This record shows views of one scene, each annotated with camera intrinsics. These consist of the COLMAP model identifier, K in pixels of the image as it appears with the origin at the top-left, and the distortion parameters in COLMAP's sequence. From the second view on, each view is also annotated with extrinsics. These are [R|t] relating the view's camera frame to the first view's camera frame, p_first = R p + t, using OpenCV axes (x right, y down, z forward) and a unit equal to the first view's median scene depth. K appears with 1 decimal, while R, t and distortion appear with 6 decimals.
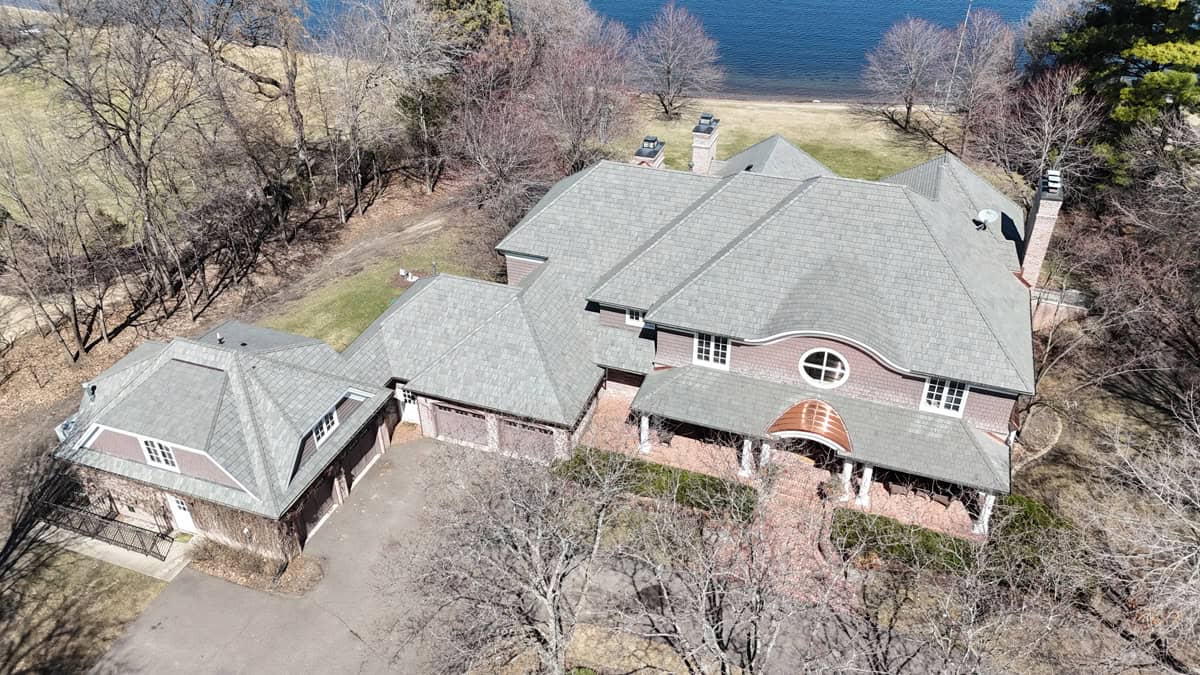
lens RADIAL K [[884.6, 0, 597.7], [0, 884.6, 326.4], [0, 0, 1]] dist [0.074472, -0.069815]
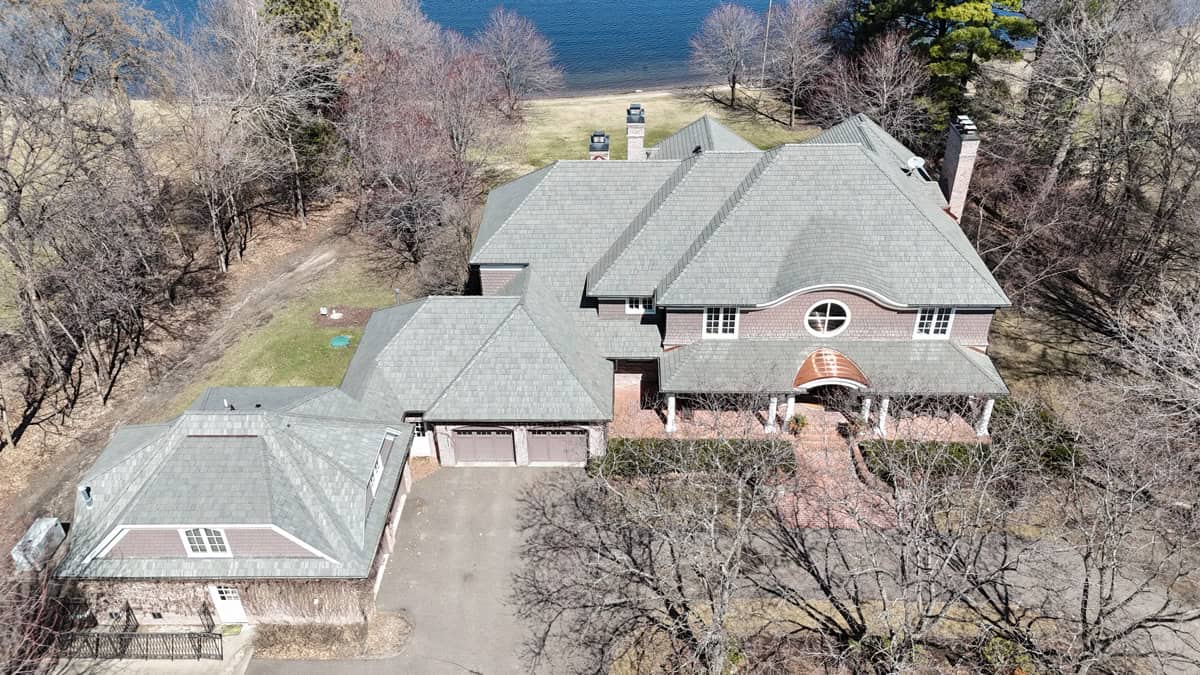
lens RADIAL K [[884.6, 0, 598.8], [0, 884.6, 327.5], [0, 0, 1]] dist [0.074472, -0.069815]
pose [[0.947100, -0.178795, 0.266520, -0.286763], [0.180903, 0.983357, 0.016833, -0.010474], [-0.265094, 0.032272, 0.963682, 0.026904]]
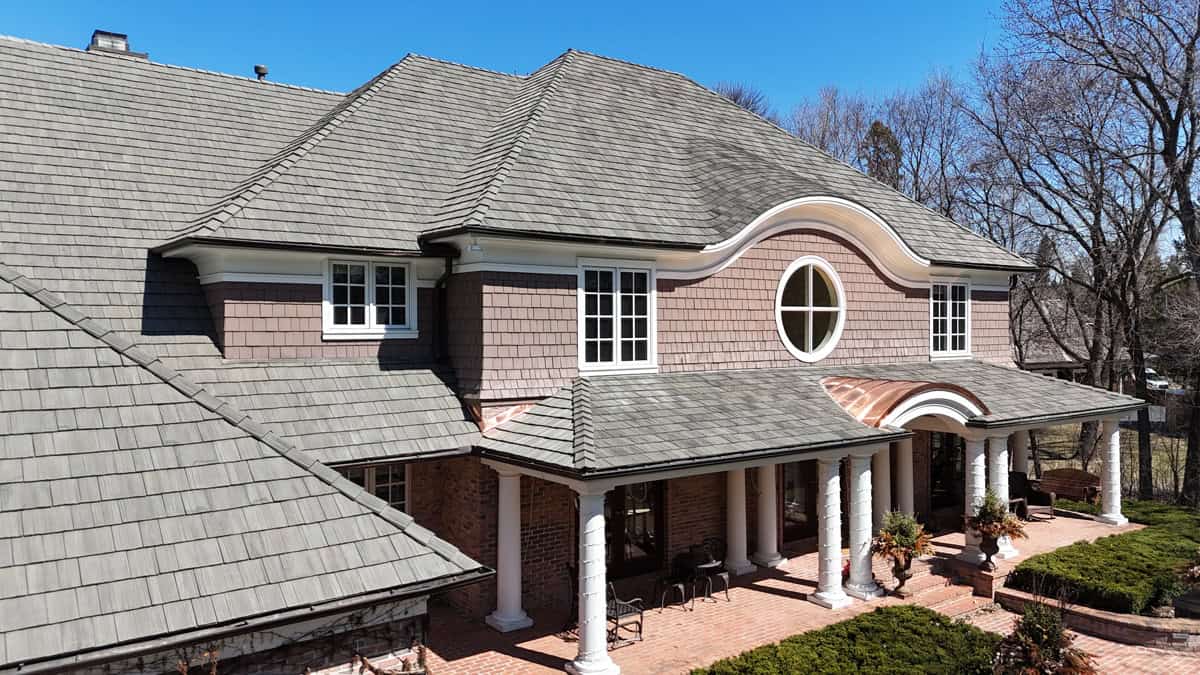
lens RADIAL K [[884.6, 0, 599.5], [0, 884.6, 337.7], [0, 0, 1]] dist [0.074472, -0.069815]
pose [[0.534802, -0.001860, 0.844975, -0.185973], [0.463508, 0.836765, -0.291522, 0.136493], [-0.706503, 0.547559, 0.448366, 0.837068]]
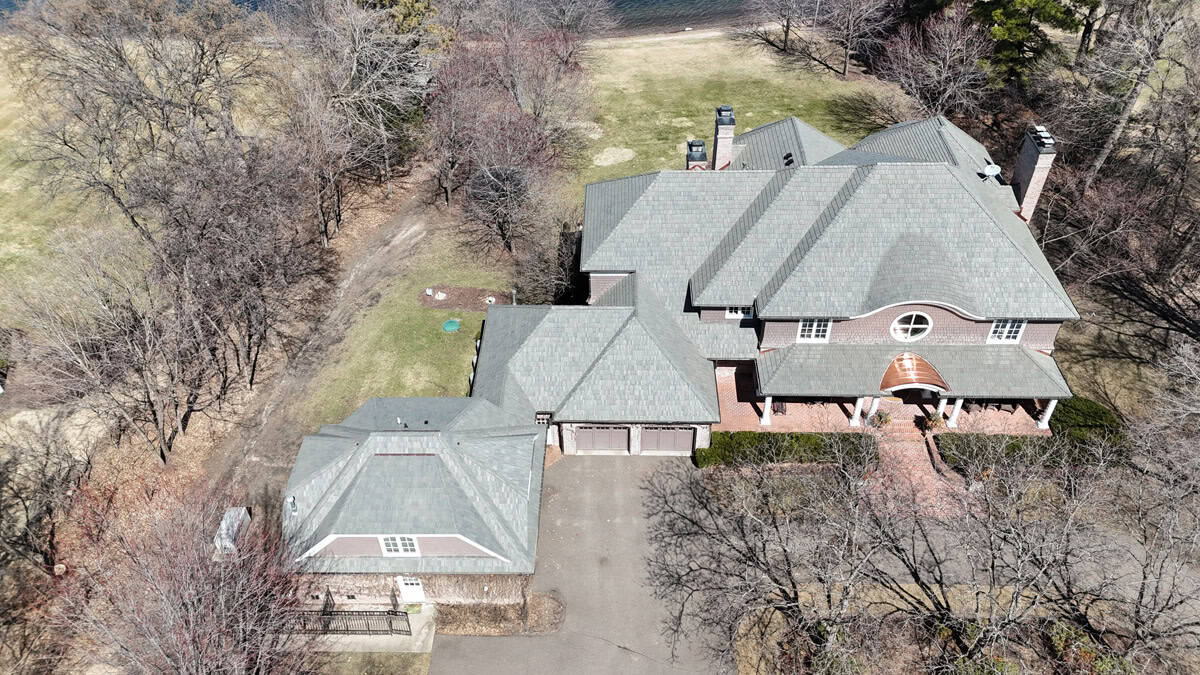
lens RADIAL K [[884.6, 0, 599.5], [0, 884.6, 329.0], [0, 0, 1]] dist [0.074472, -0.069815]
pose [[0.945891, -0.217787, 0.240538, -0.417265], [0.183418, 0.970366, 0.157313, -0.207834], [-0.267671, -0.104681, 0.957807, -0.045531]]
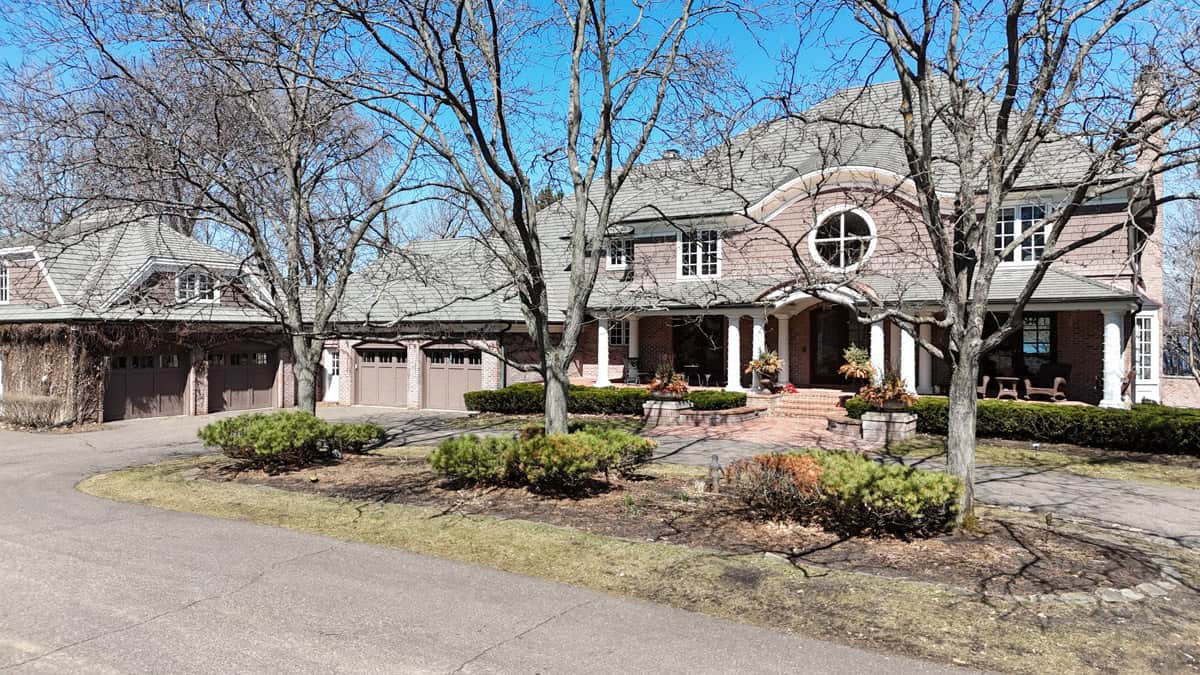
lens RADIAL K [[884.6, 0, 600.7], [0, 884.6, 332.3], [0, 0, 1]] dist [0.074472, -0.069815]
pose [[0.978451, 0.011073, -0.206181, 0.202378], [-0.123835, 0.830506, -0.543070, 0.503109], [0.165221, 0.556900, 0.813981, 0.399607]]
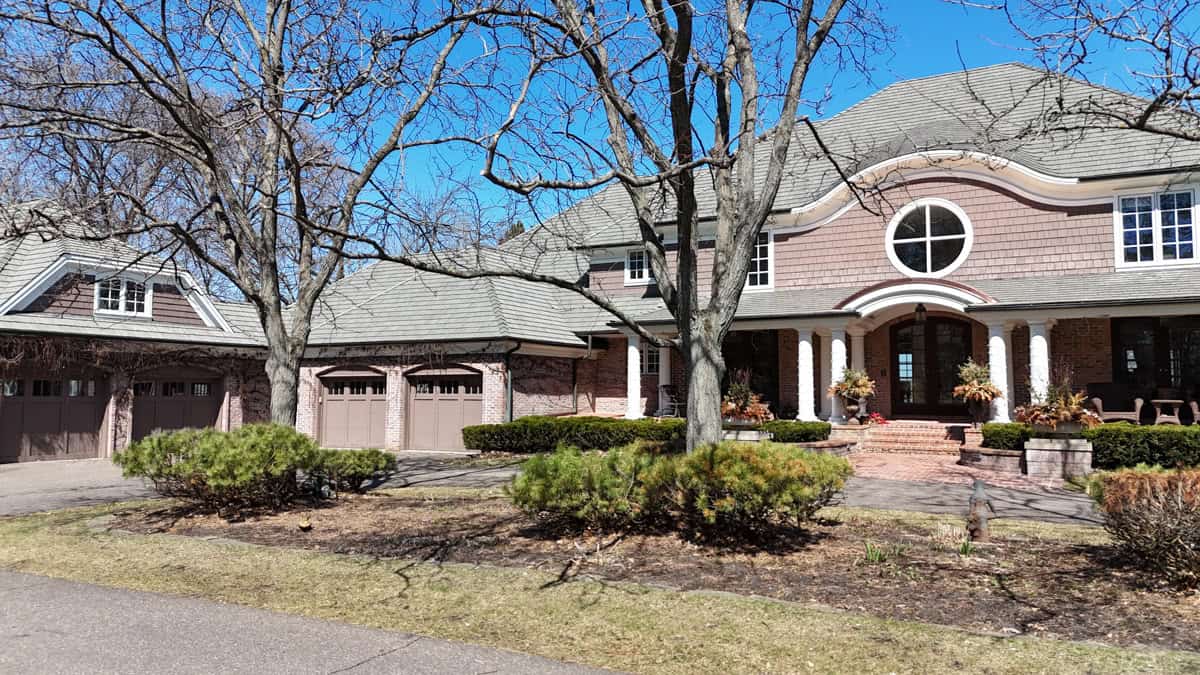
lens RADIAL K [[884.6, 0, 598.7], [0, 884.6, 331.1], [0, 0, 1]] dist [0.074472, -0.069815]
pose [[0.989571, 0.002218, -0.144029, 0.115552], [-0.090199, 0.789126, -0.607572, 0.459238], [0.112309, 0.614227, 0.781096, 0.517001]]
